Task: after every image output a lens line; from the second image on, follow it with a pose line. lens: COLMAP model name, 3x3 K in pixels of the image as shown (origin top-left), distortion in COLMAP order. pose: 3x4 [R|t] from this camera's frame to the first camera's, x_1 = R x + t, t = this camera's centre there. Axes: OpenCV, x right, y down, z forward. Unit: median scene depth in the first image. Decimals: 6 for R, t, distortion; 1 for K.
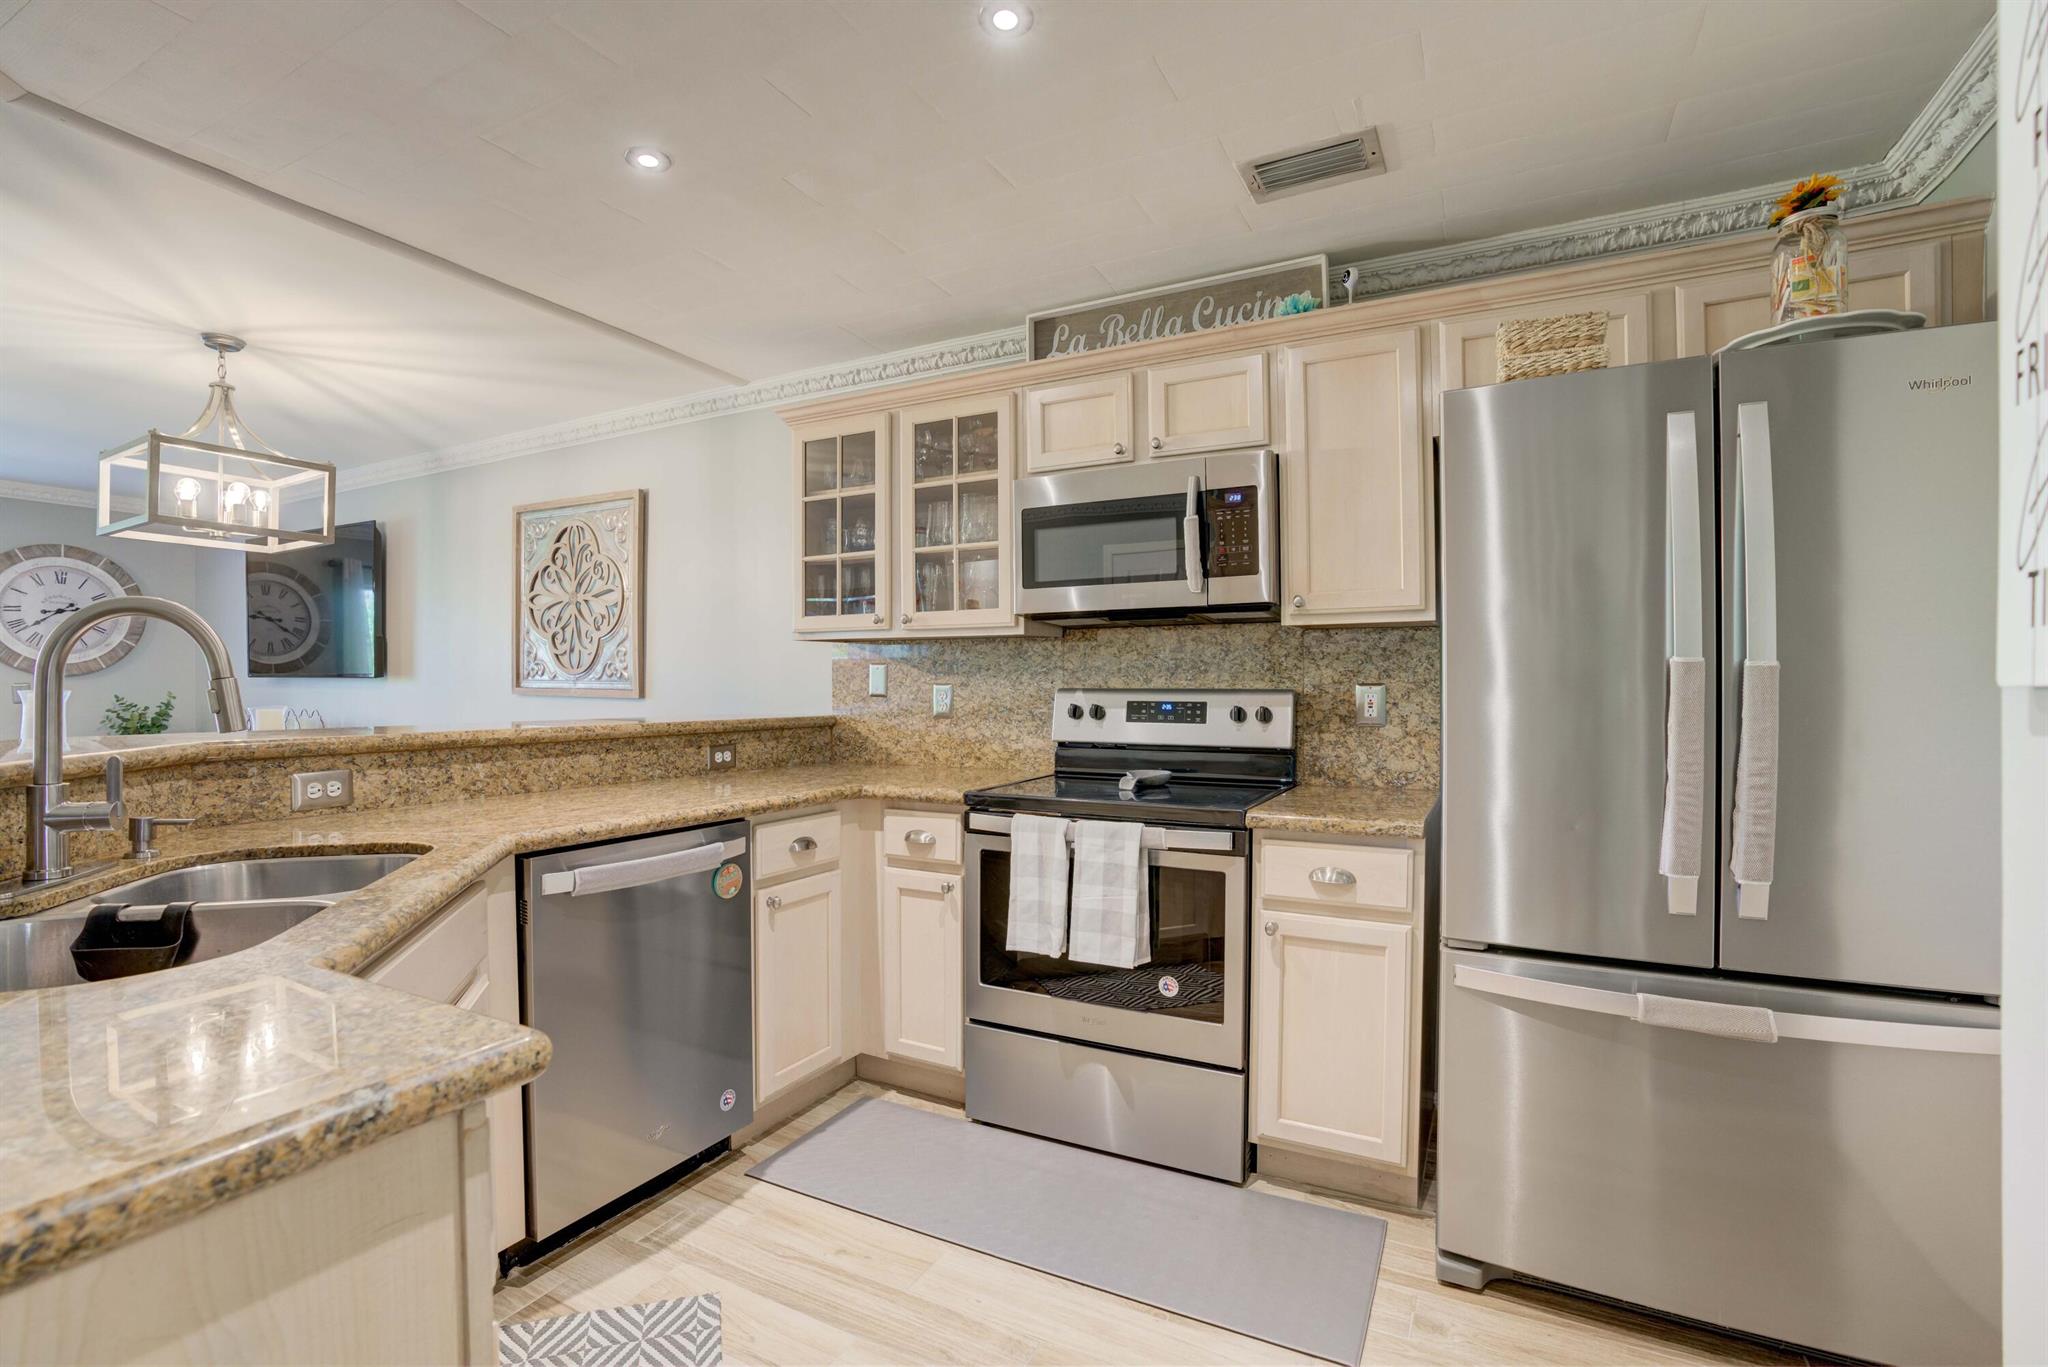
lens RADIAL K [[937.8, 0, 1018.3], [0, 937.8, 685.5], [0, 0, 1]] dist [-0.067988, 0.027340]
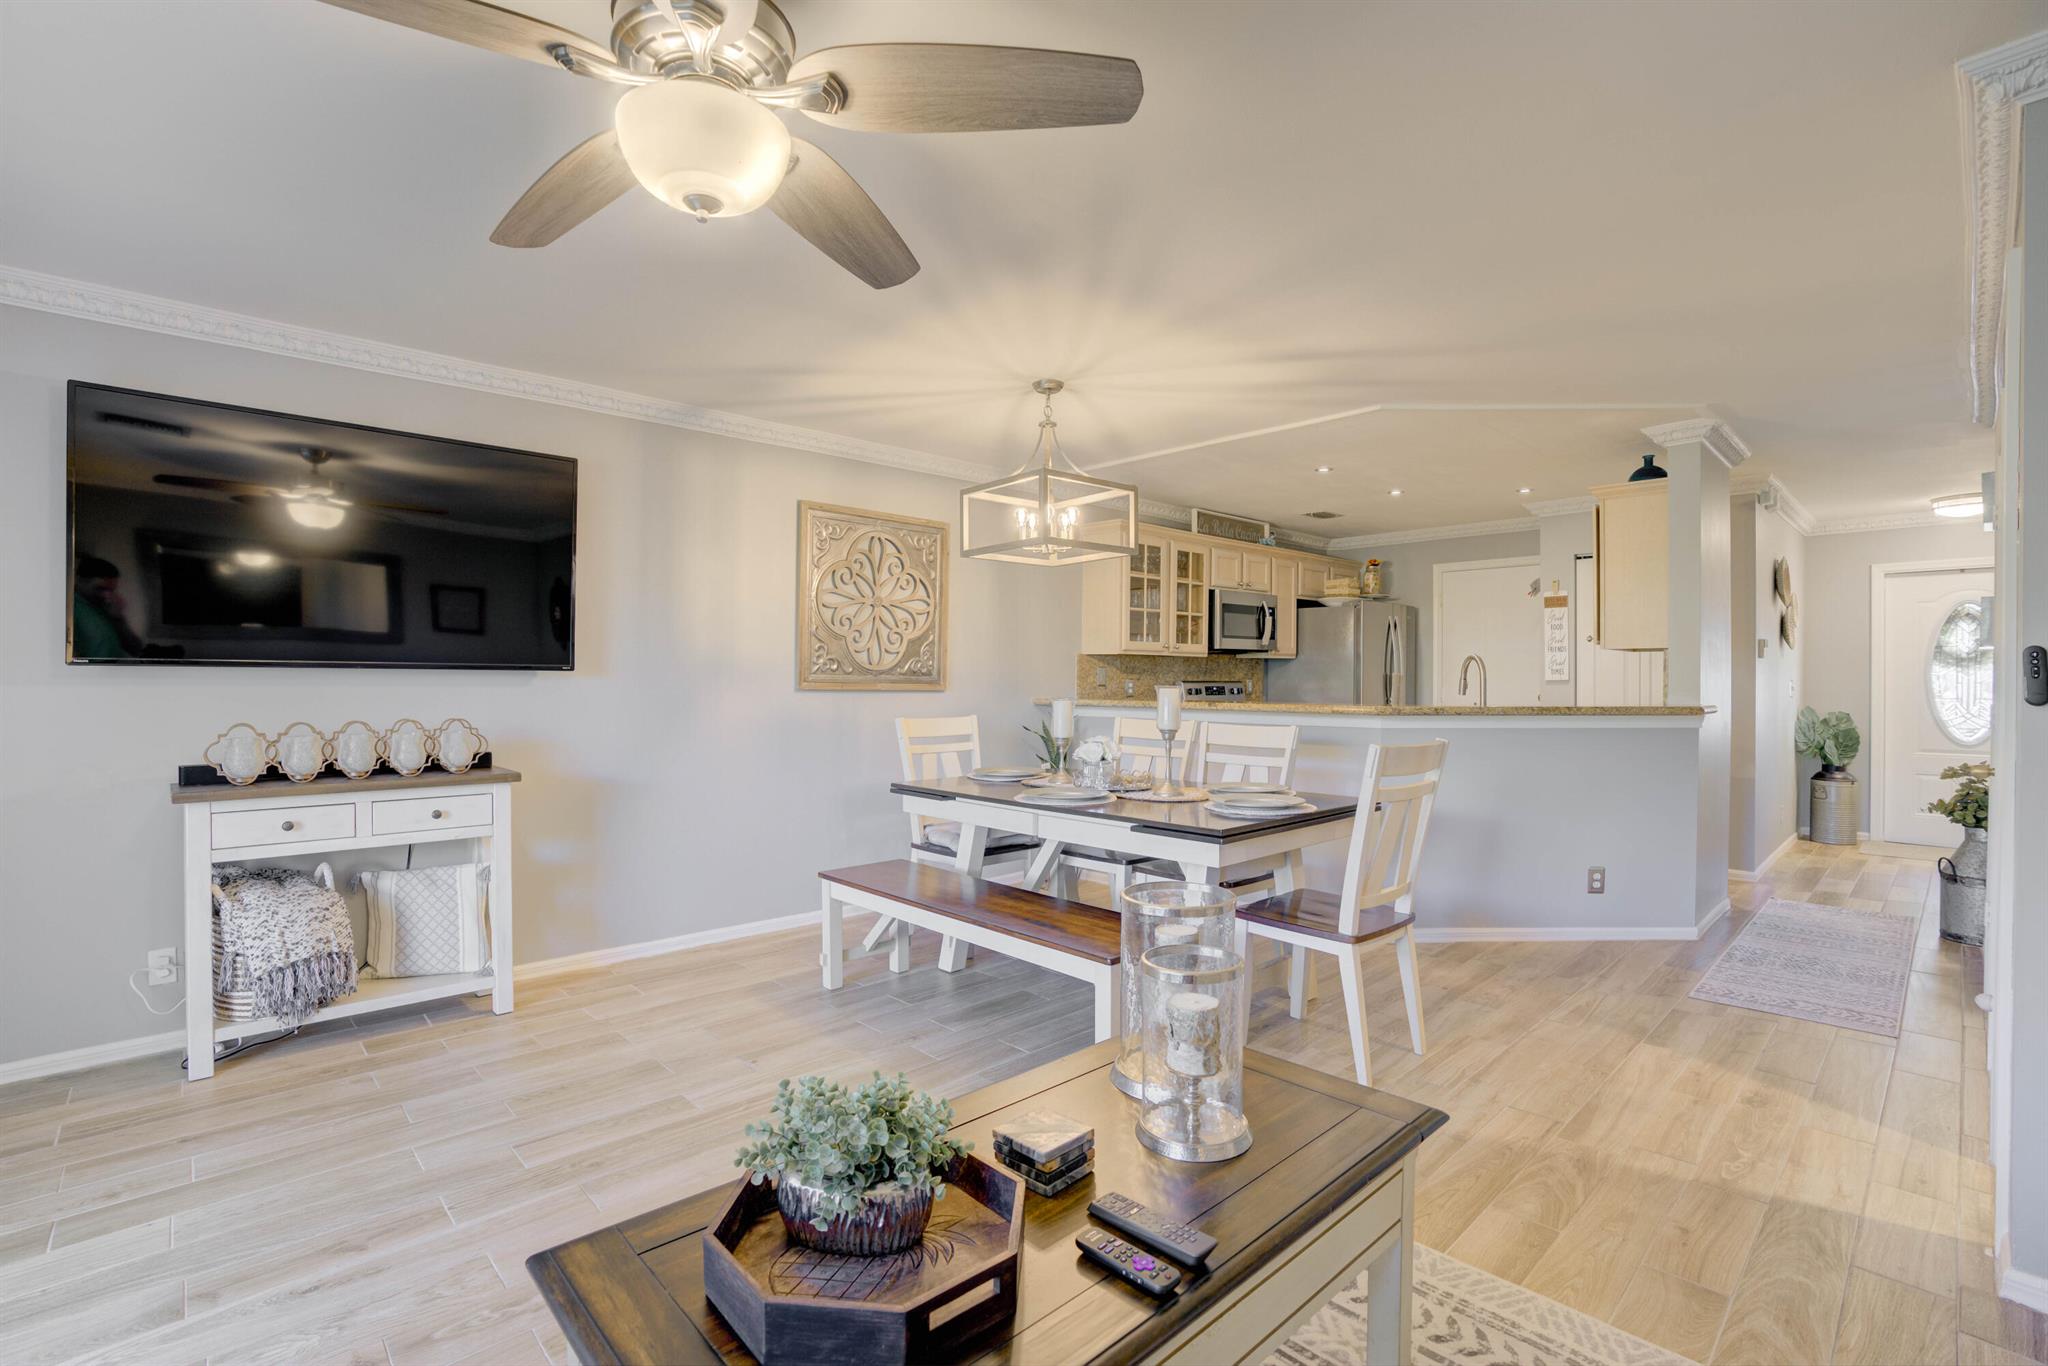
lens RADIAL K [[937.8, 0, 1018.3], [0, 937.8, 685.0], [0, 0, 1]] dist [-0.067988, 0.027340]
pose [[0.330723, -0.003890, 0.943720, -2.410301], [0.000813, 0.999992, 0.003837, 0.002794], [-0.943727, -0.000502, 0.330724, 0.752169]]
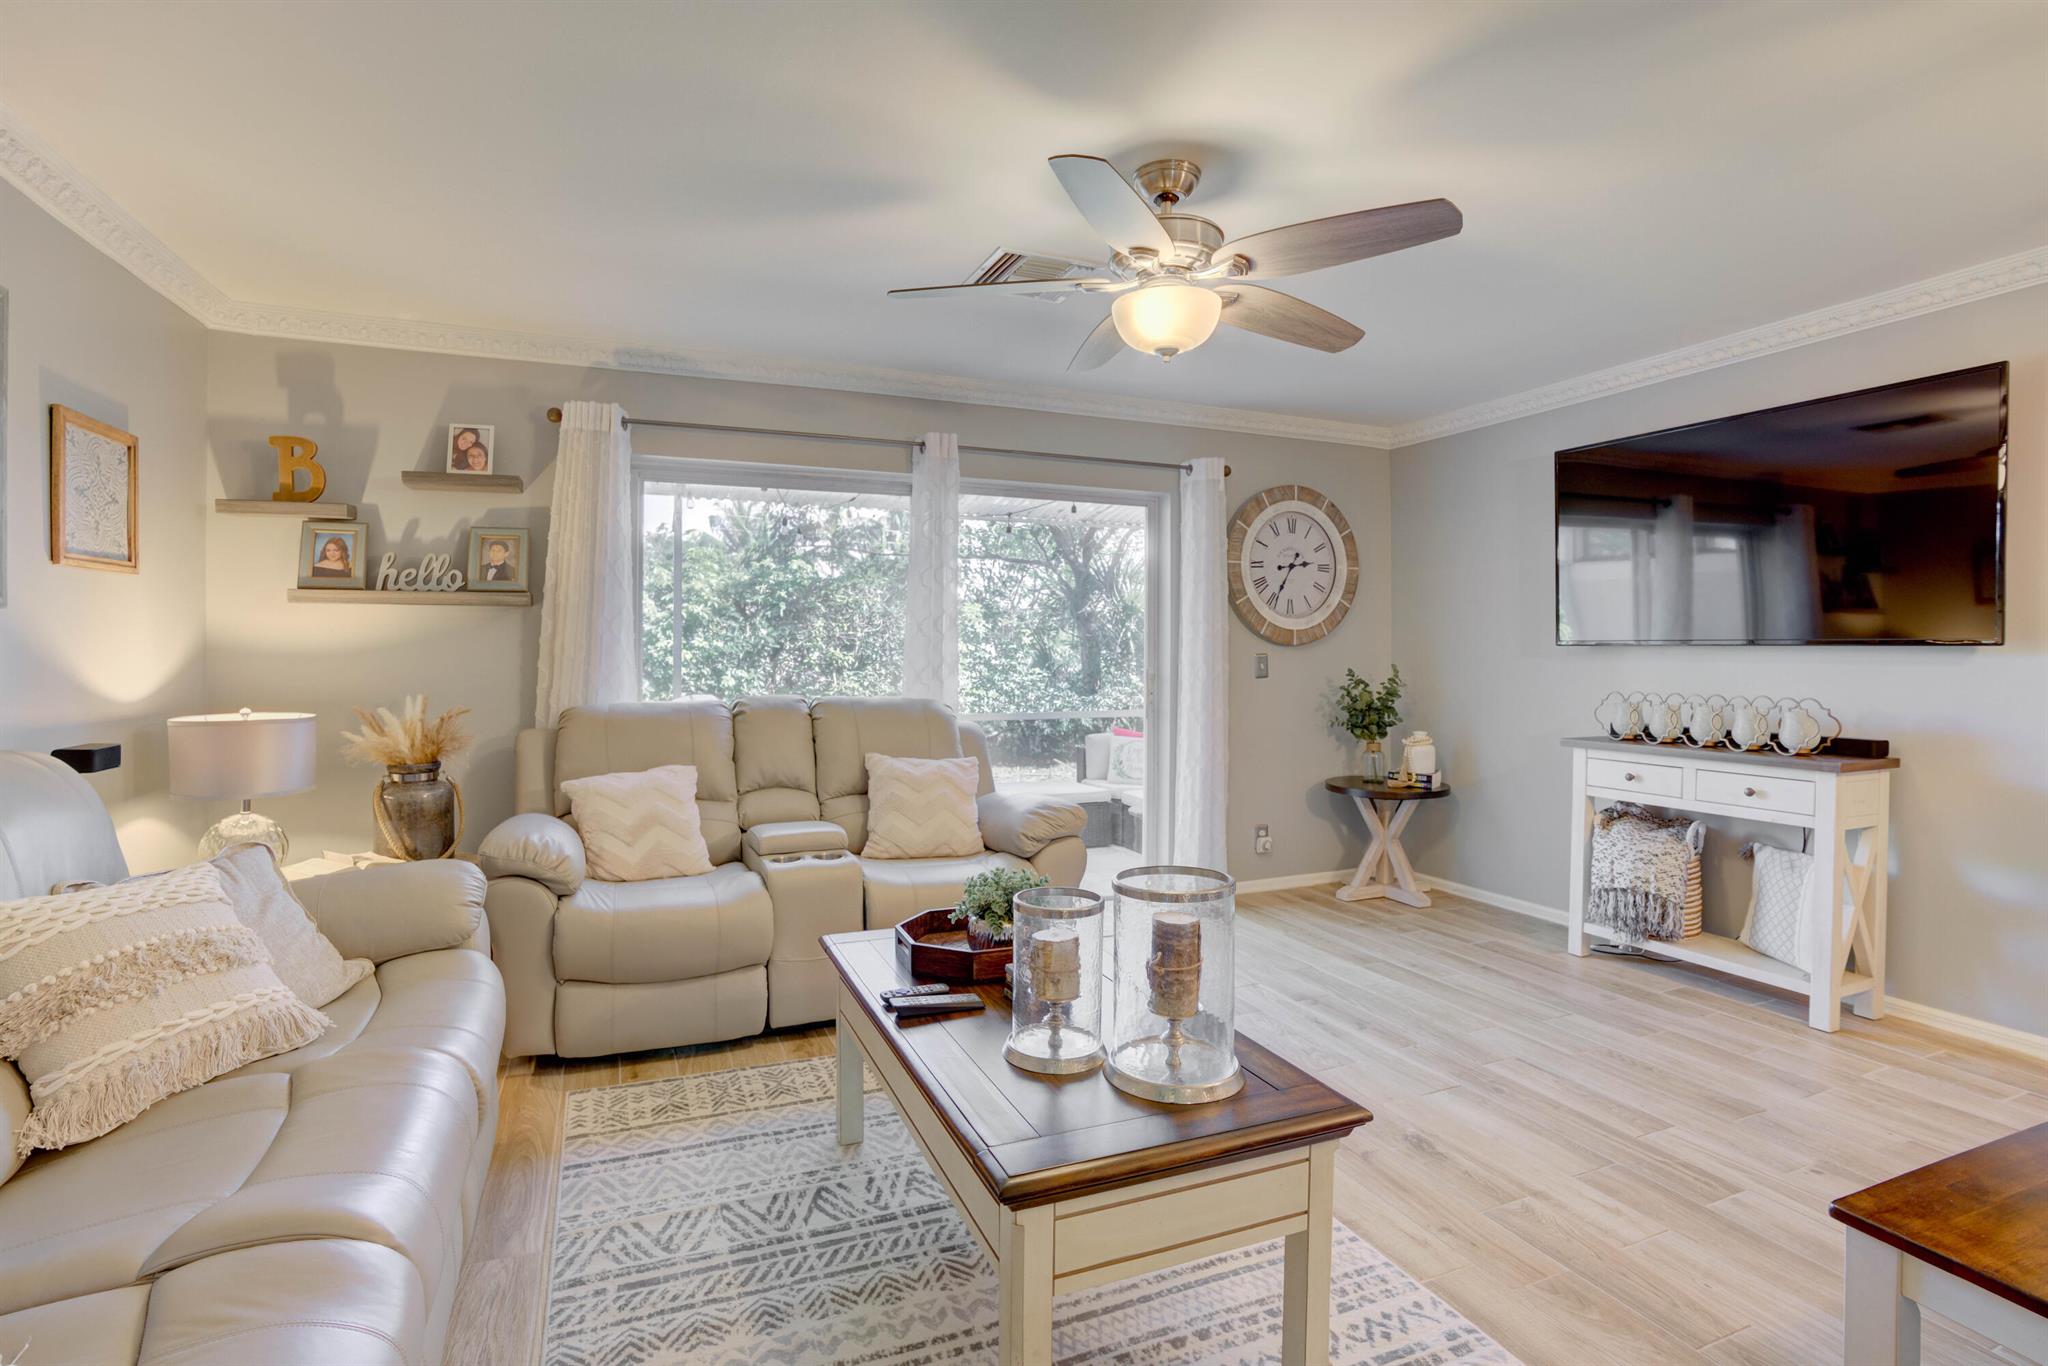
lens RADIAL K [[952.3, 0, 1036.1], [0, 952.3, 670.2], [0, 0, 1]] dist [-0.036419, 0.001041]
pose [[0.781683, 0.012274, -0.623555, -1.572578], [-0.003726, 0.999880, 0.015011, 0.002694], [0.623665, -0.009411, 0.781635, 0.373597]]
